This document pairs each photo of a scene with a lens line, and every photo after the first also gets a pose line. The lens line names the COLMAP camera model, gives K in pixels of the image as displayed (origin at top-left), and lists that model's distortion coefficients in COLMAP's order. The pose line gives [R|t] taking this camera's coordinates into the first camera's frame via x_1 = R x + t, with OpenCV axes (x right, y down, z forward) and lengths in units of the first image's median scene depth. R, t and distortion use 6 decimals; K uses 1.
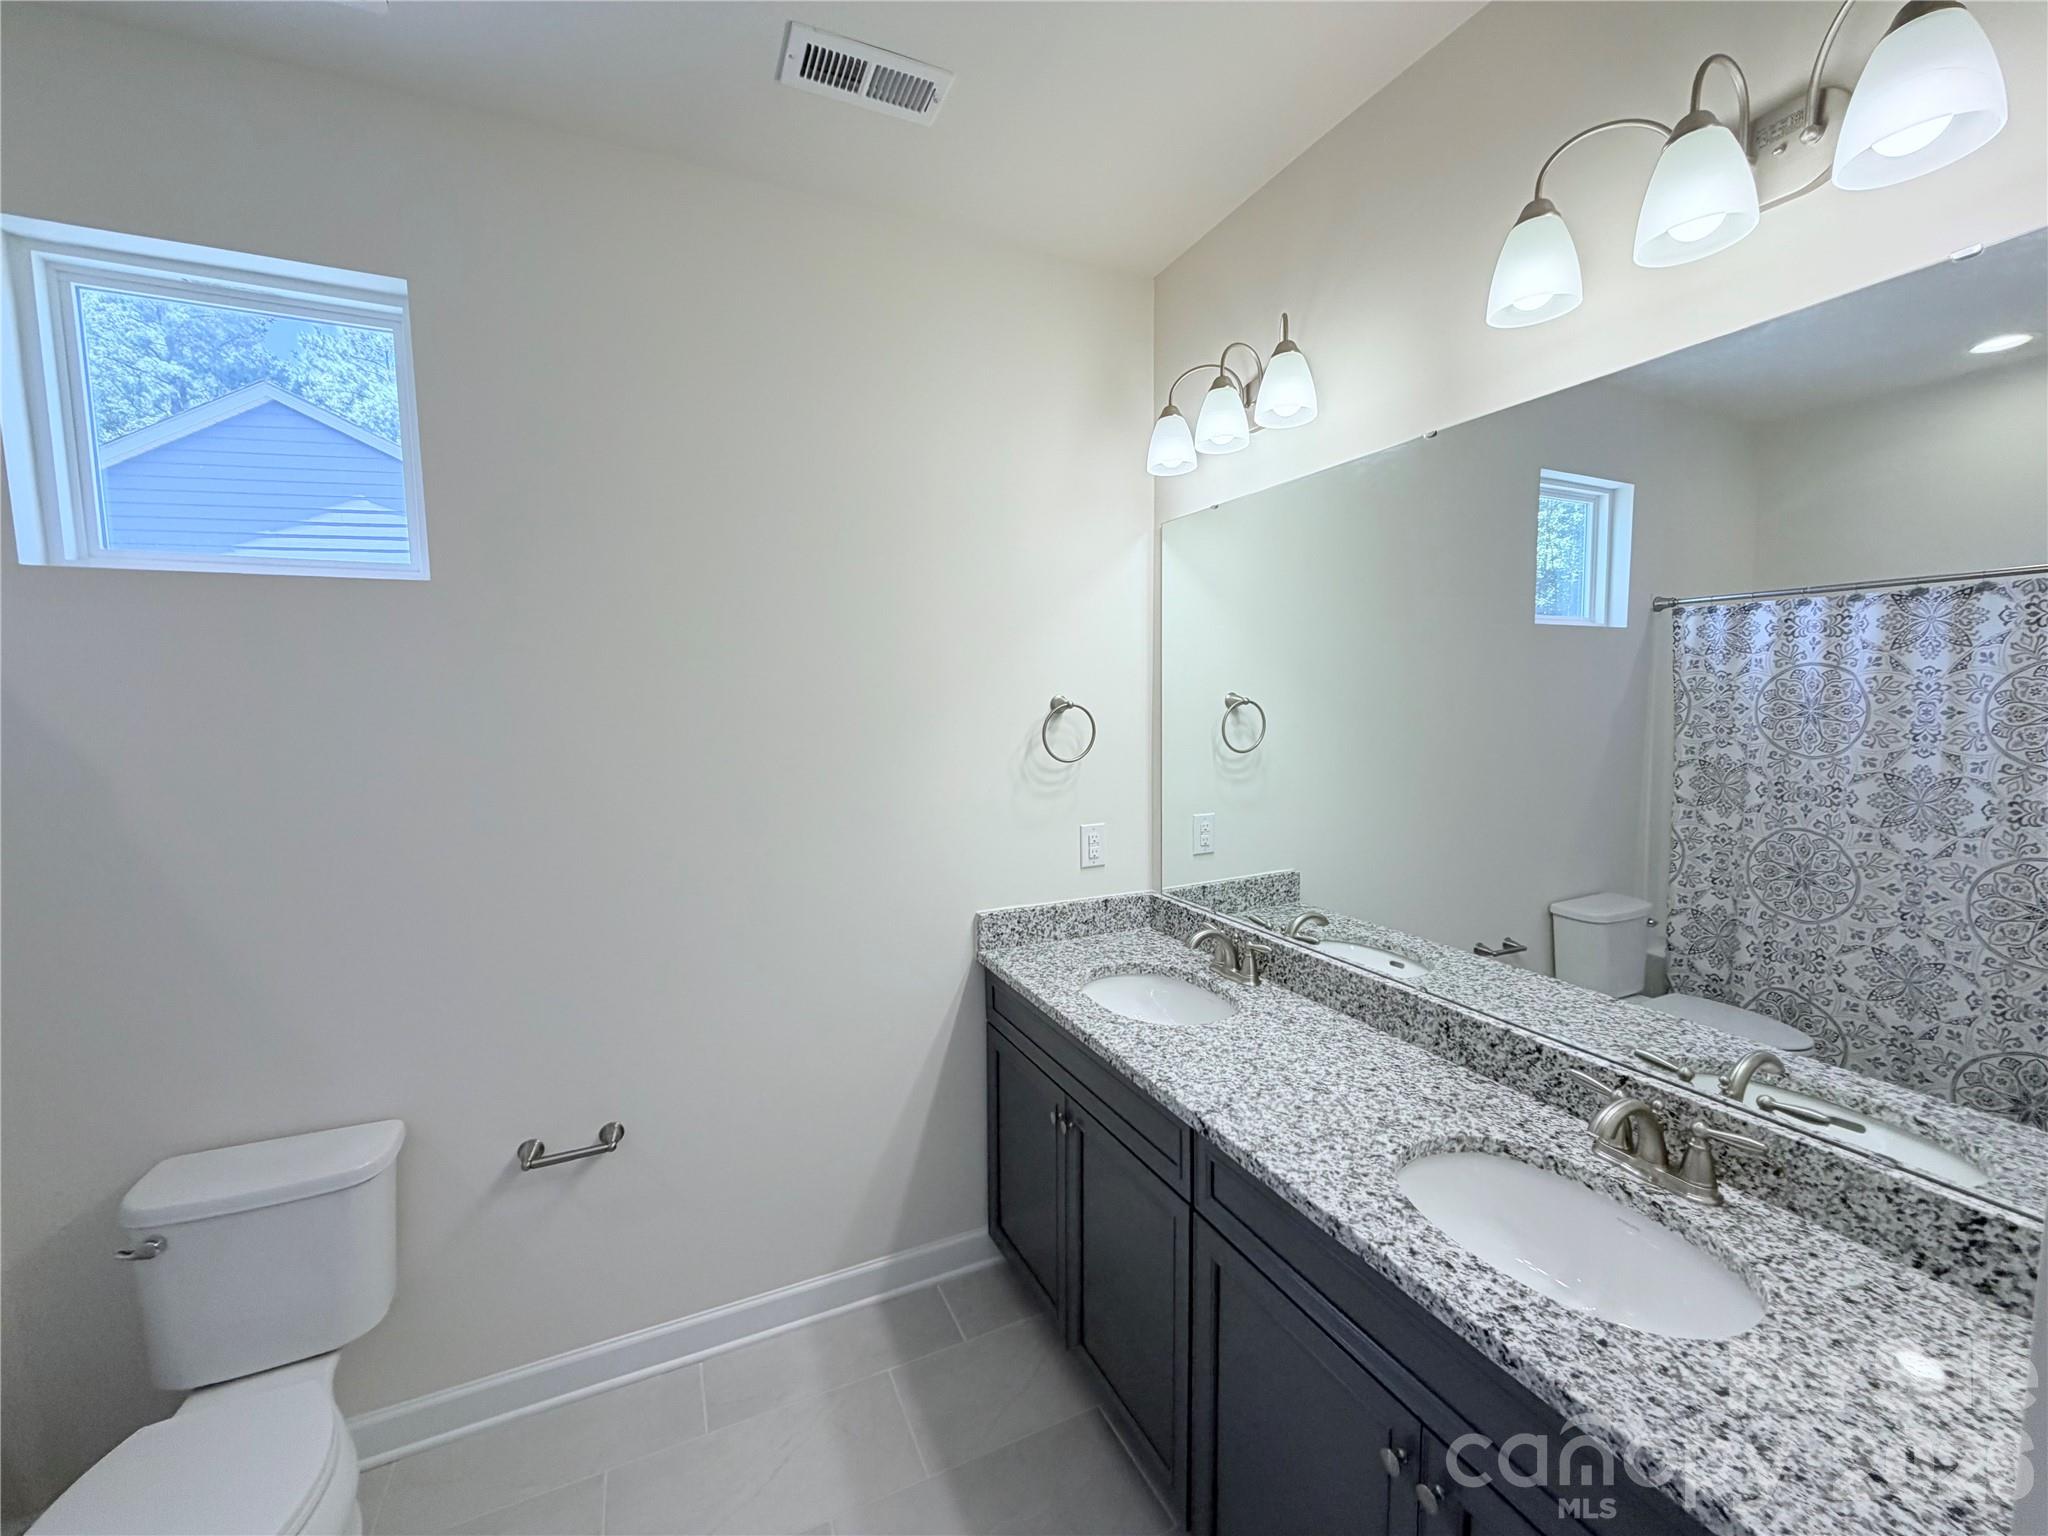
lens RADIAL K [[817.6, 0, 1010.9], [0, 817.6, 766.0], [0, 0, 1]] dist [-0.001019, 0.000738]
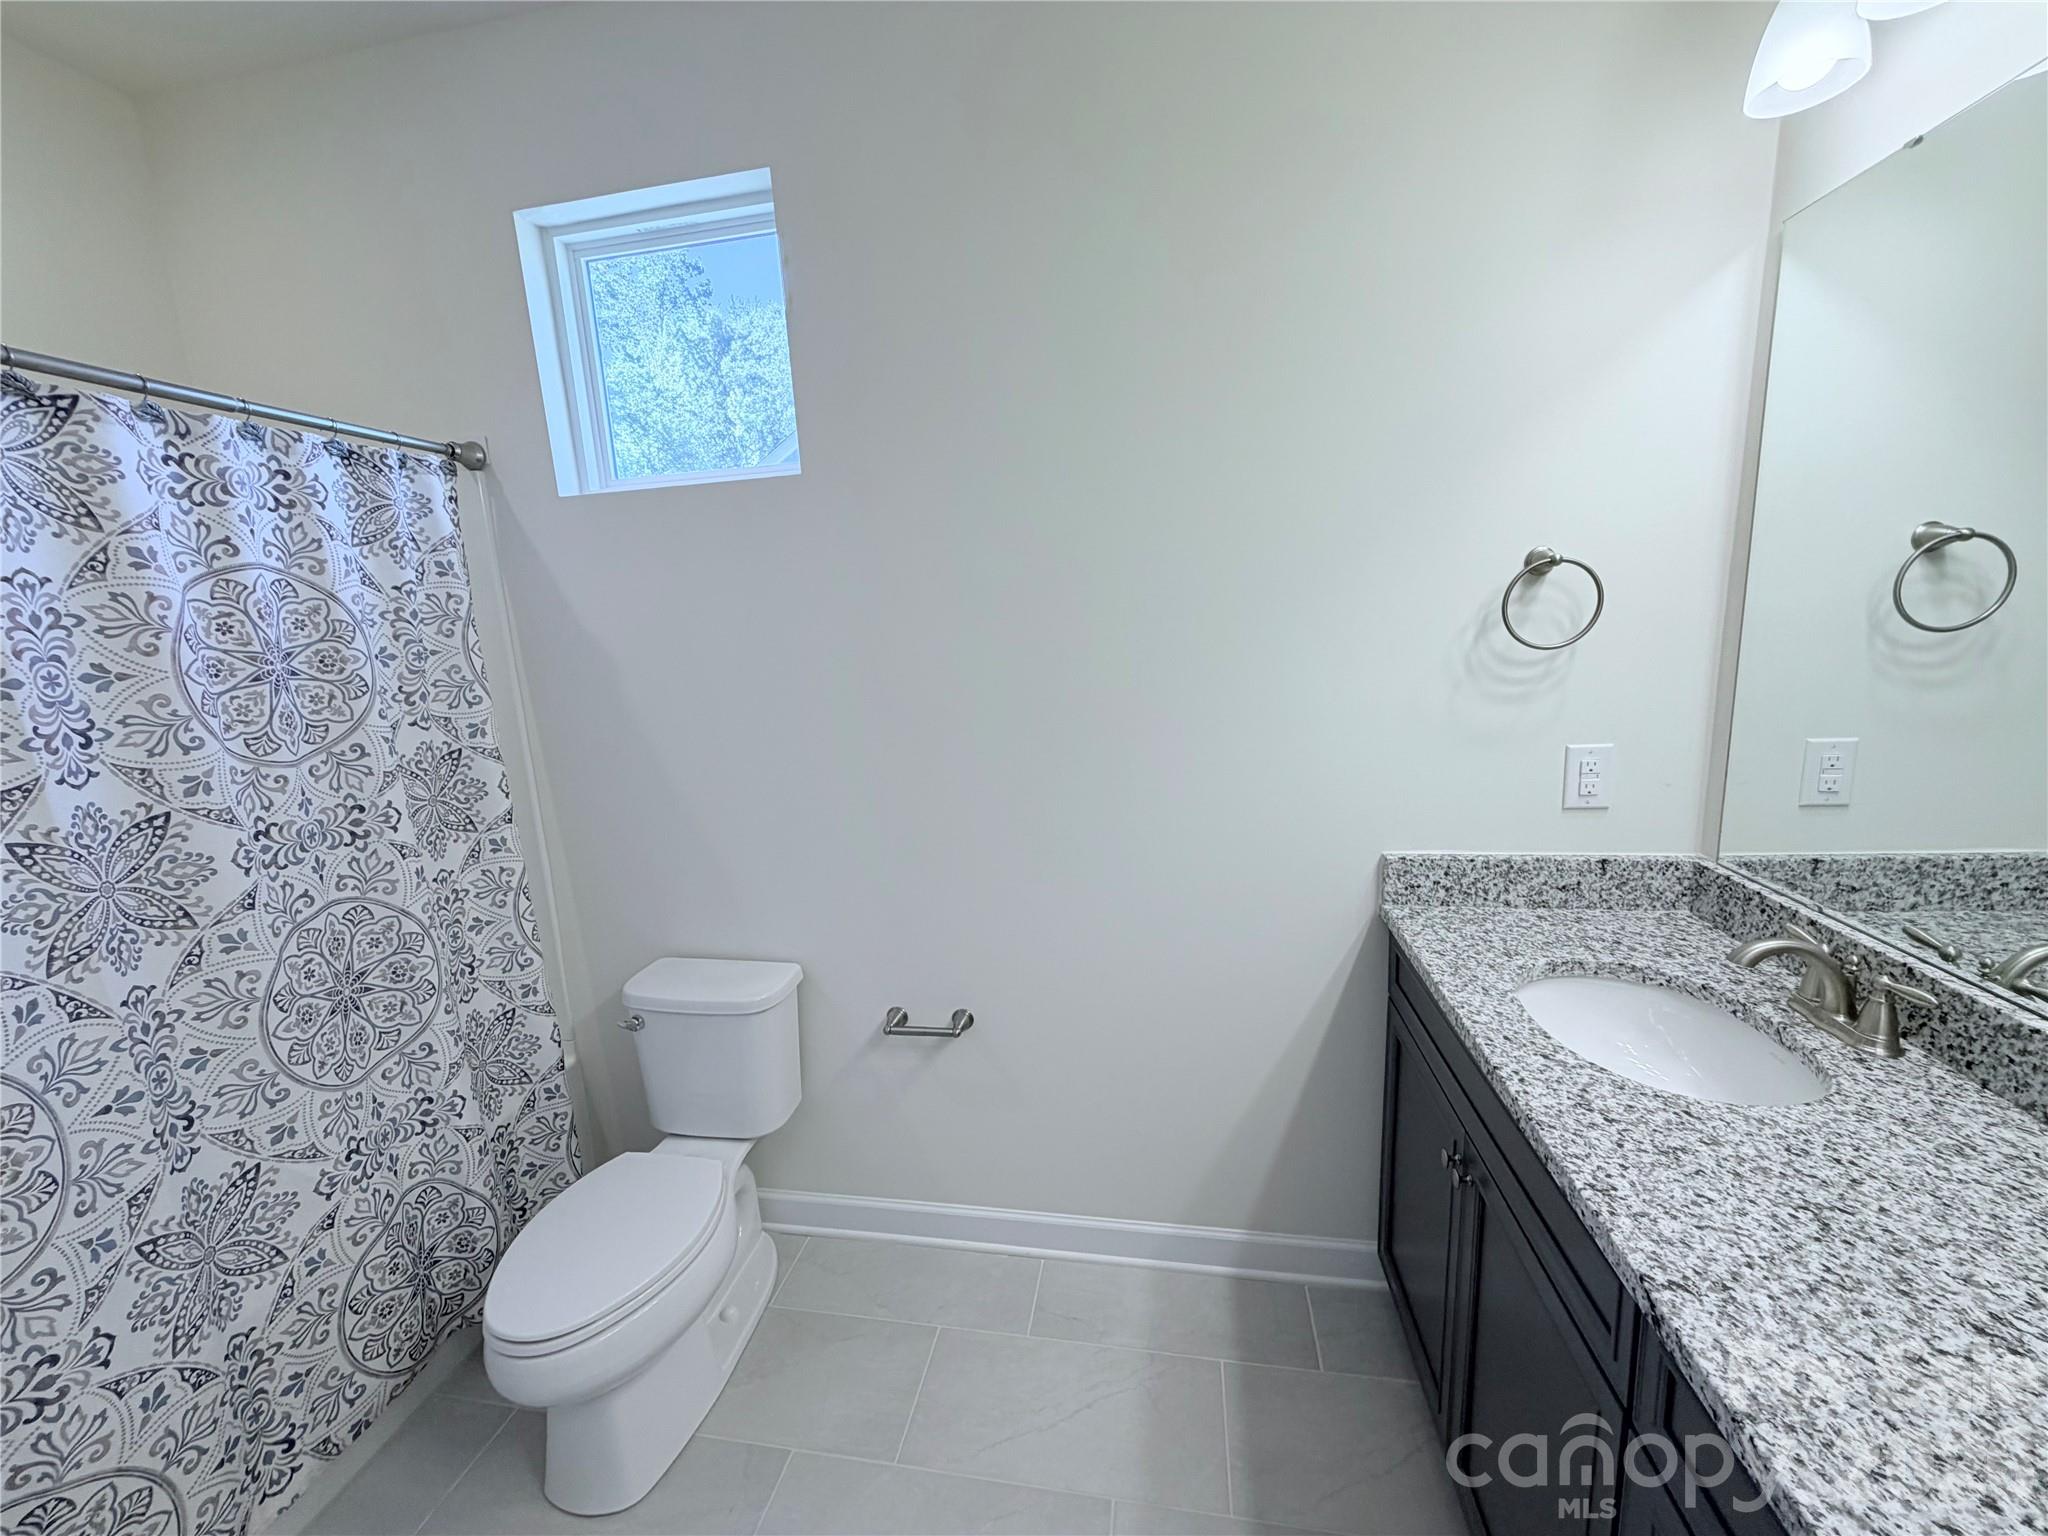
lens RADIAL K [[817.6, 0, 1011.4], [0, 817.6, 767.8], [0, 0, 1]] dist [-0.001019, 0.000738]
pose [[0.819605, 0.075468, -0.567937, 0.105630], [-0.005478, 0.992274, 0.123948, 0.011758], [0.572903, -0.098477, 0.813686, 0.220078]]
